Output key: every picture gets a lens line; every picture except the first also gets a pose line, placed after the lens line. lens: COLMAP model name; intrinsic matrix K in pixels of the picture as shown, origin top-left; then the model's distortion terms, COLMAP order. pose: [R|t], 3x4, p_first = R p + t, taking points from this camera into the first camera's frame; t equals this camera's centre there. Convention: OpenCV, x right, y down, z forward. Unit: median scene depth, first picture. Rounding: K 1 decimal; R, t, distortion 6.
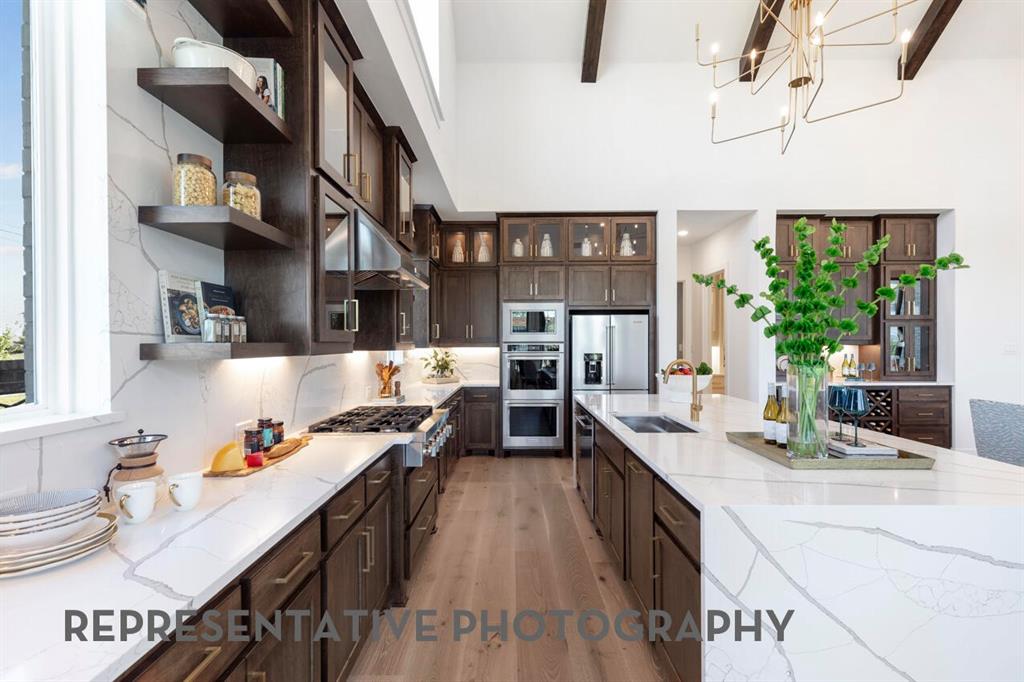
lens RADIAL K [[460.3, 0, 516.7], [0, 460.3, 344.6], [0, 0, 1]] dist [0.001391, -0.000375]
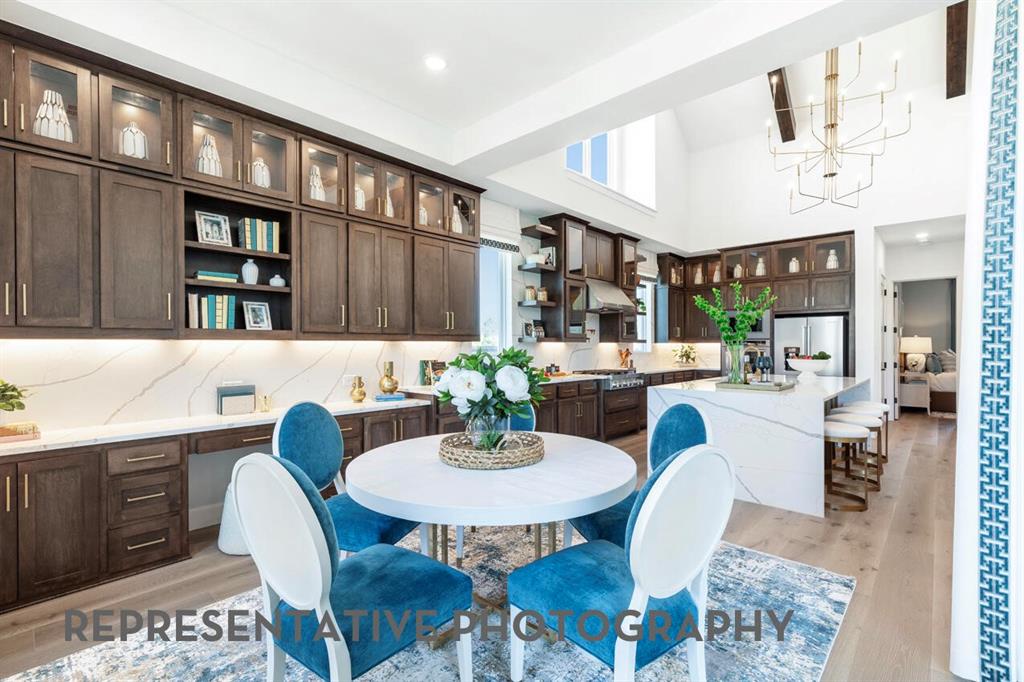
lens RADIAL K [[460.3, 0, 509.4], [0, 460.3, 345.0], [0, 0, 1]] dist [0.001391, -0.000375]
pose [[0.723192, 0.004239, -0.690634, 0.487592], [-0.004580, 0.999989, 0.001342, 0.014613], [0.690632, 0.002192, 0.723203, -0.502103]]
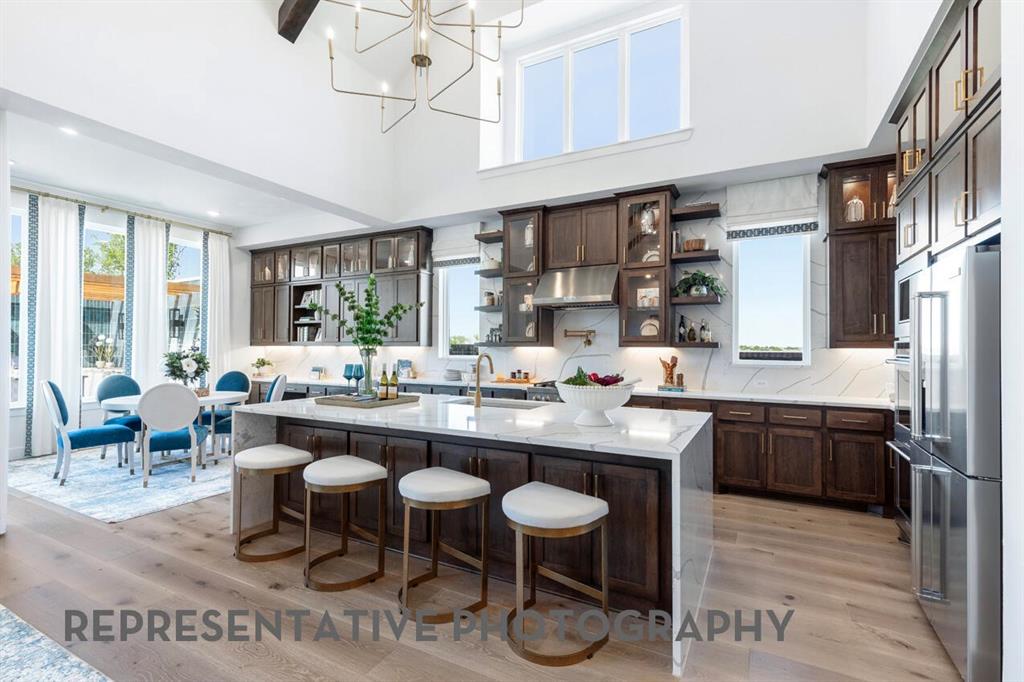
lens RADIAL K [[460.3, 0, 515.5], [0, 460.3, 344.8], [0, 0, 1]] dist [0.001391, -0.000375]
pose [[-0.466298, -0.009660, -0.884575, 0.716622], [-0.004624, 0.999953, -0.008483, 0.013096], [0.884616, 0.000134, -0.466320, 0.847991]]
